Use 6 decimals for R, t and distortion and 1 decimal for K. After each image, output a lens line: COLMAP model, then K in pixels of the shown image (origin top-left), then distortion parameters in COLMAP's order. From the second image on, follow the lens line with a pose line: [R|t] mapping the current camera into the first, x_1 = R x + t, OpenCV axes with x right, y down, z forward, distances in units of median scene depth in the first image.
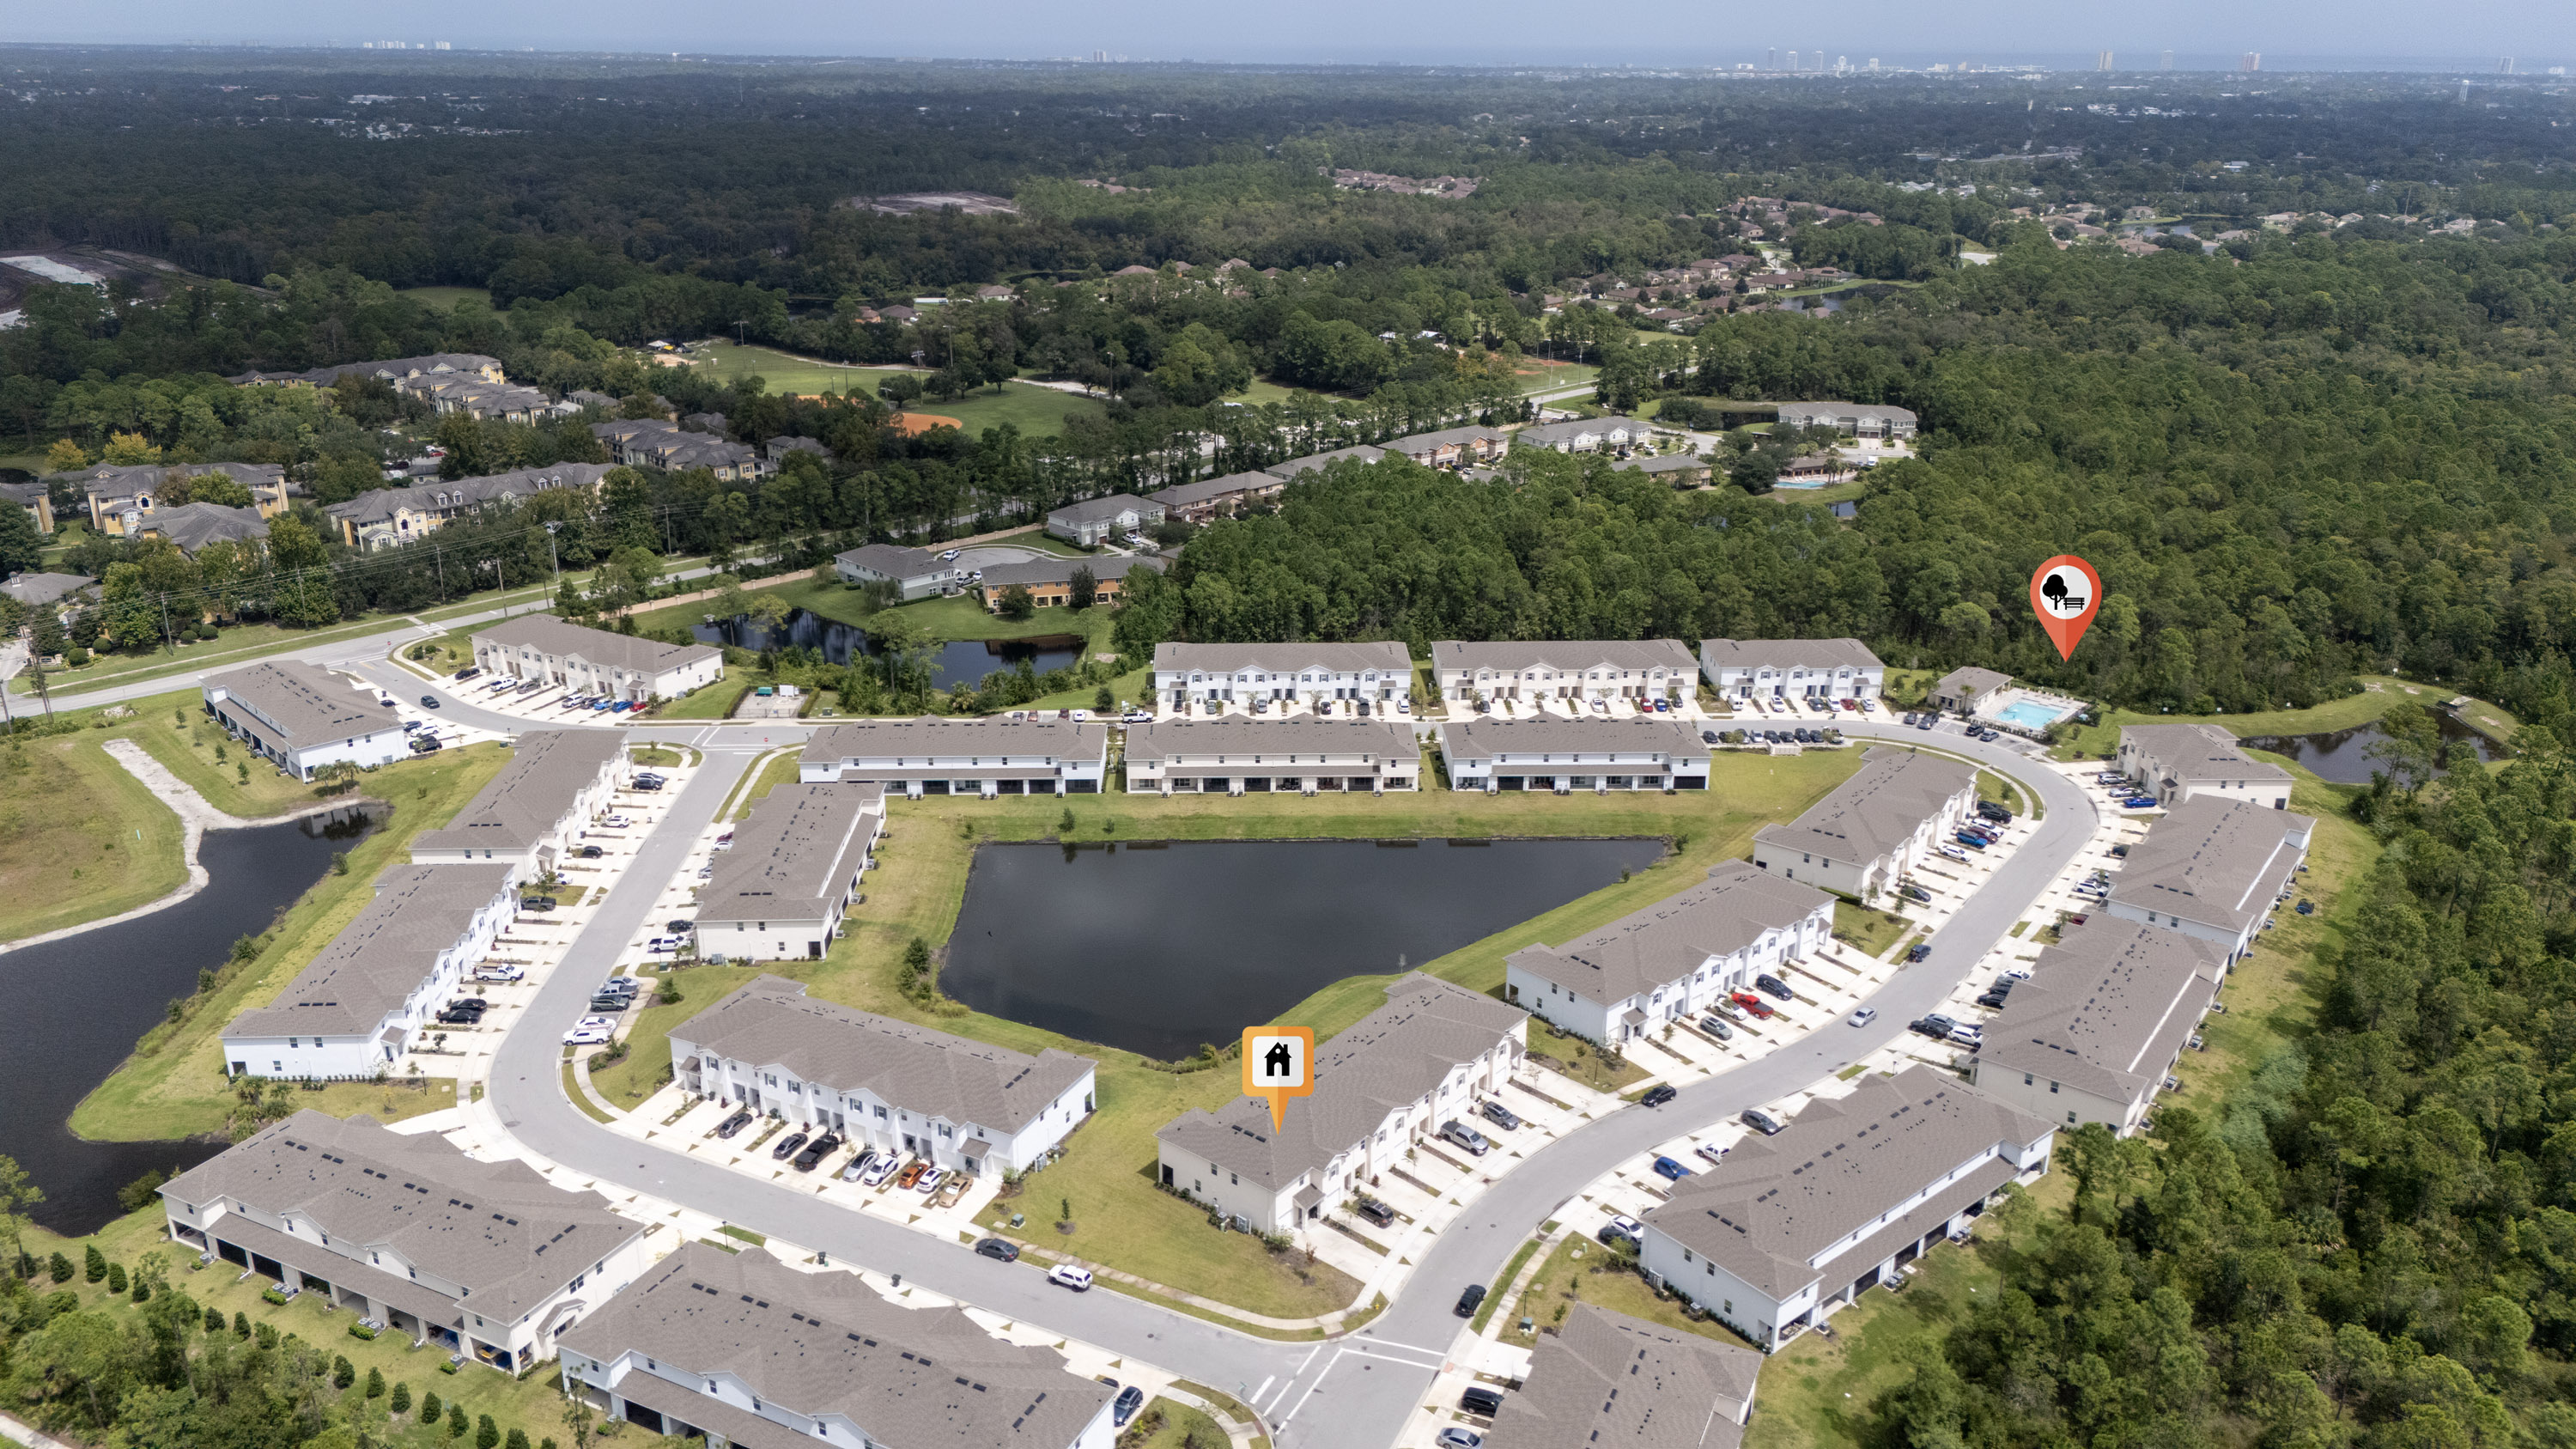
lens RADIAL K [[1873.2, 0, 1288.0], [0, 1873.2, 724.5], [0, 0, 1]] dist [0.099971, -0.134929]
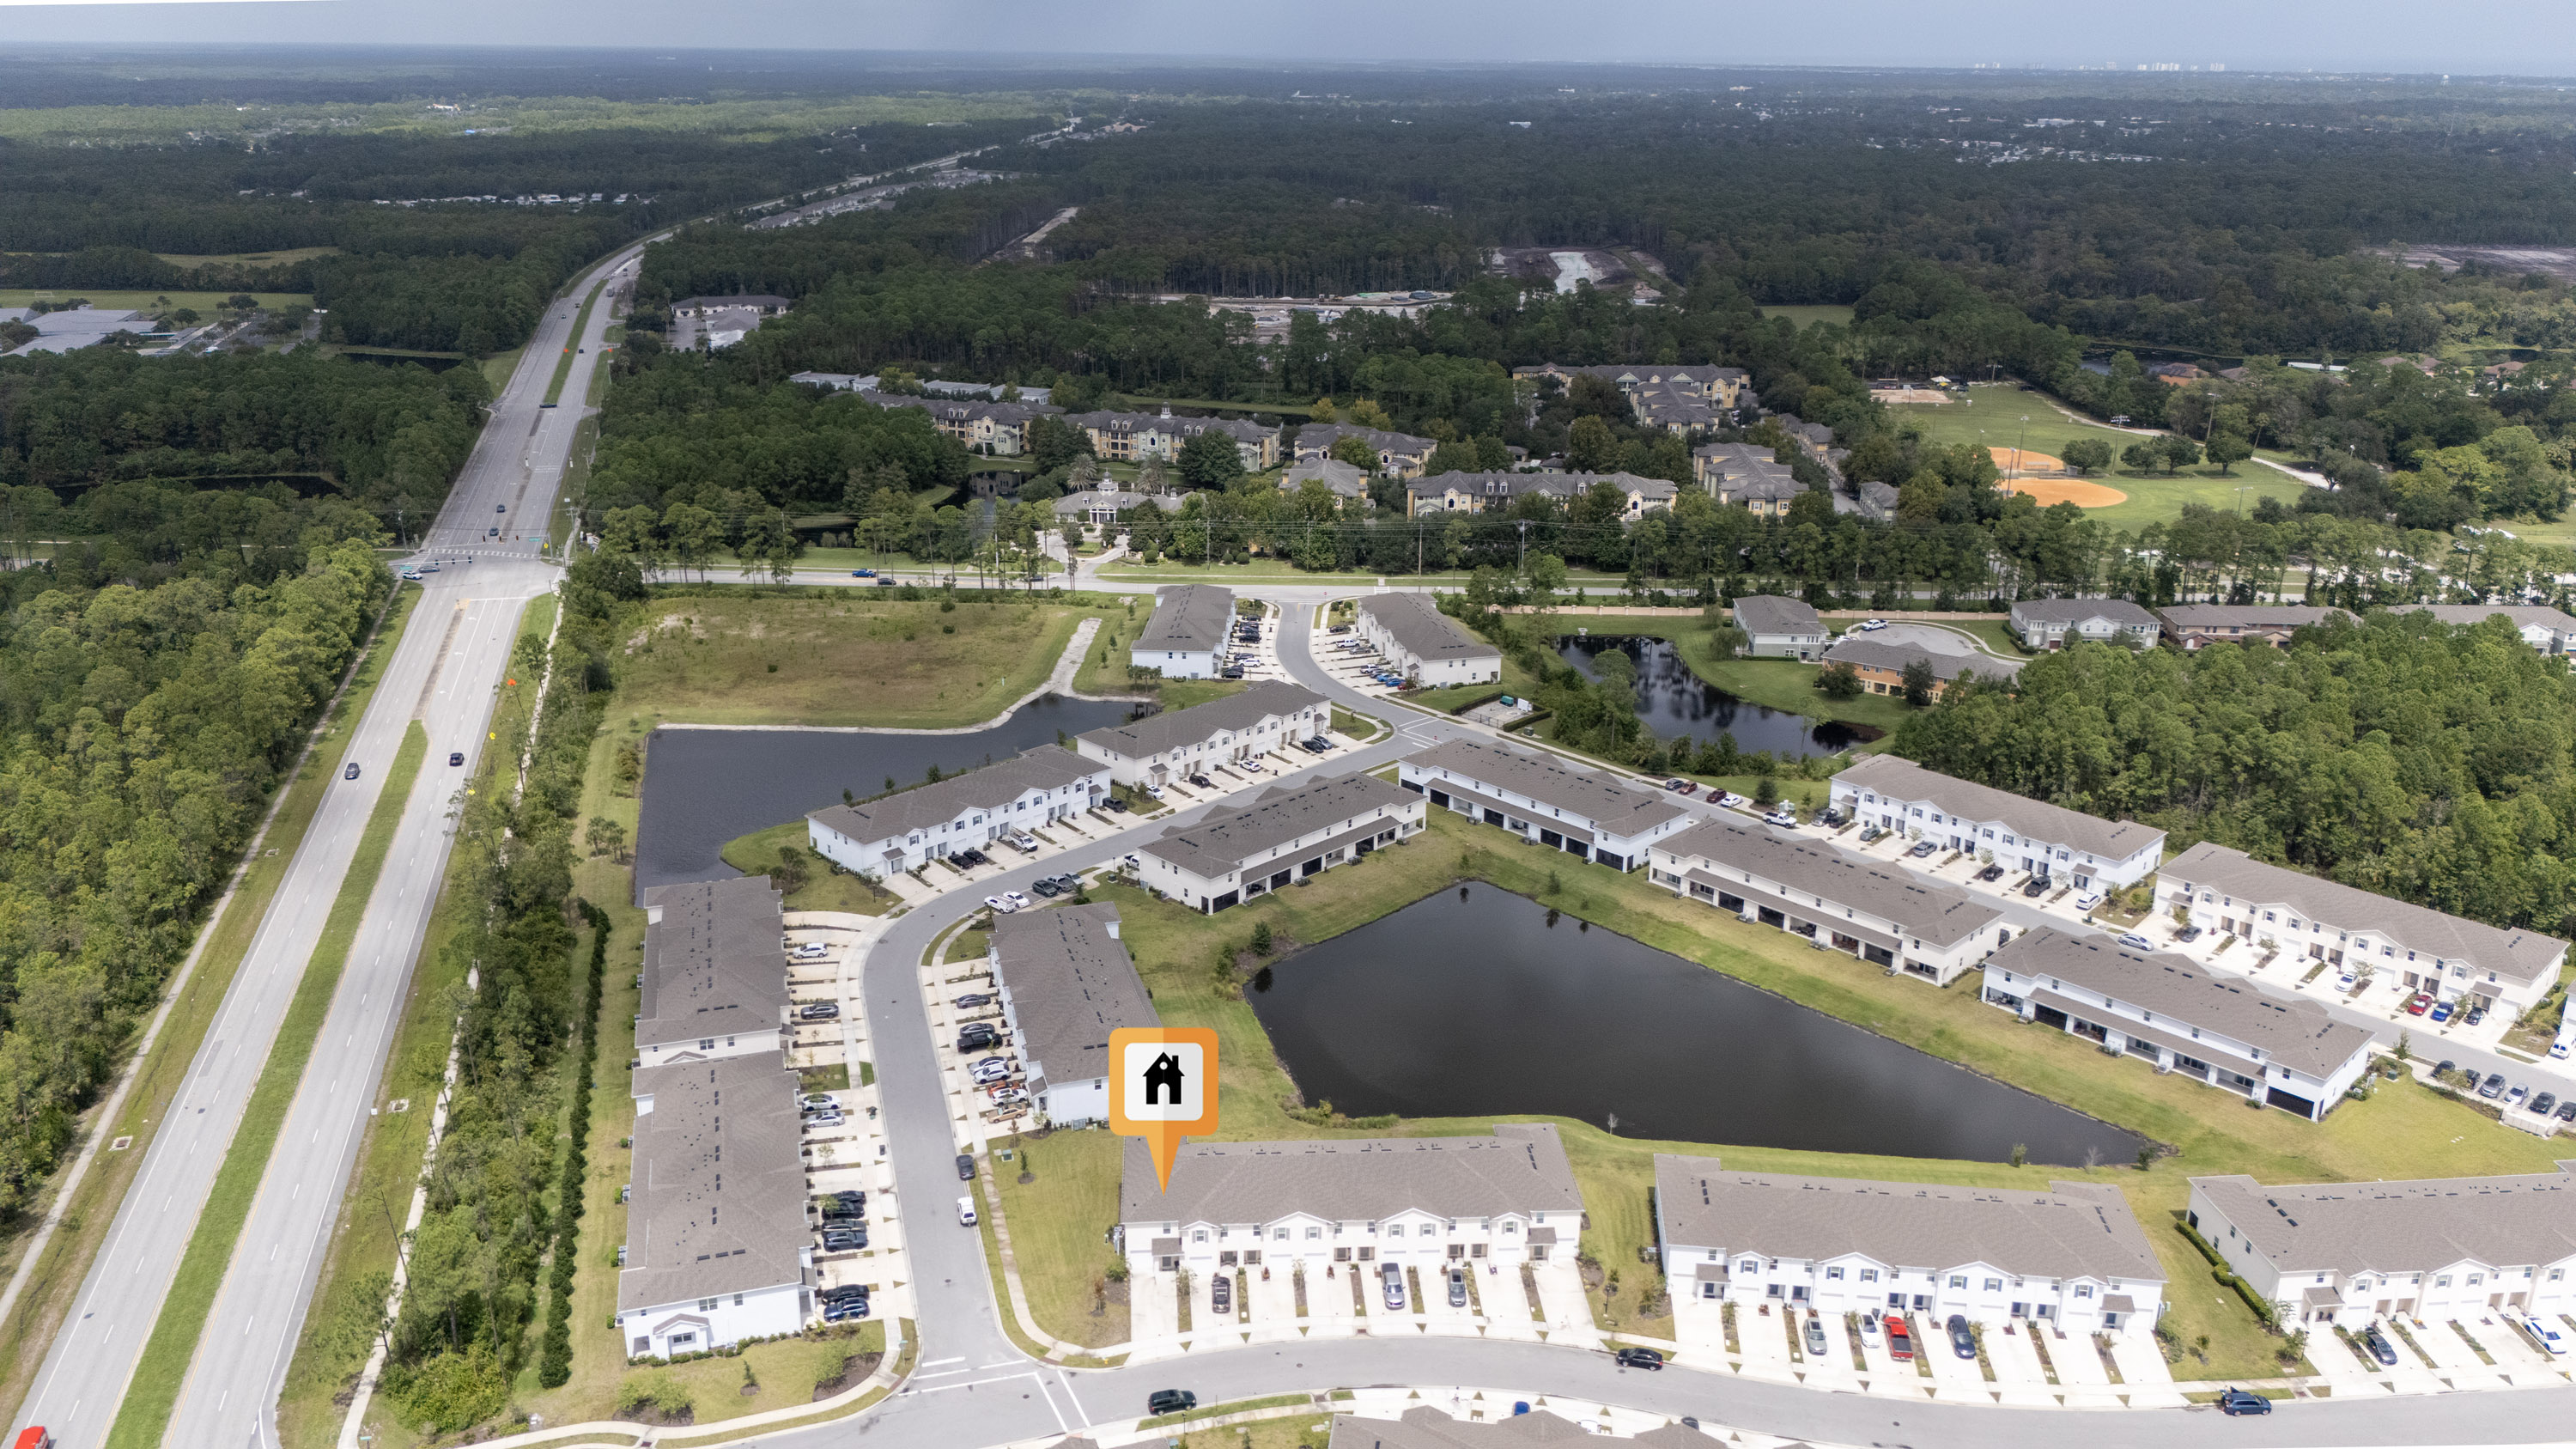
lens RADIAL K [[1911.6, 0, 1288.0], [0, 1911.6, 724.5], [0, 0, 1]] dist [0.102985, -0.134568]
pose [[0.674336, 0.243033, -0.697285, 0.391069], [-0.254561, 0.962913, 0.089433, -0.069570], [0.693159, 0.117194, 0.711193, 0.158223]]
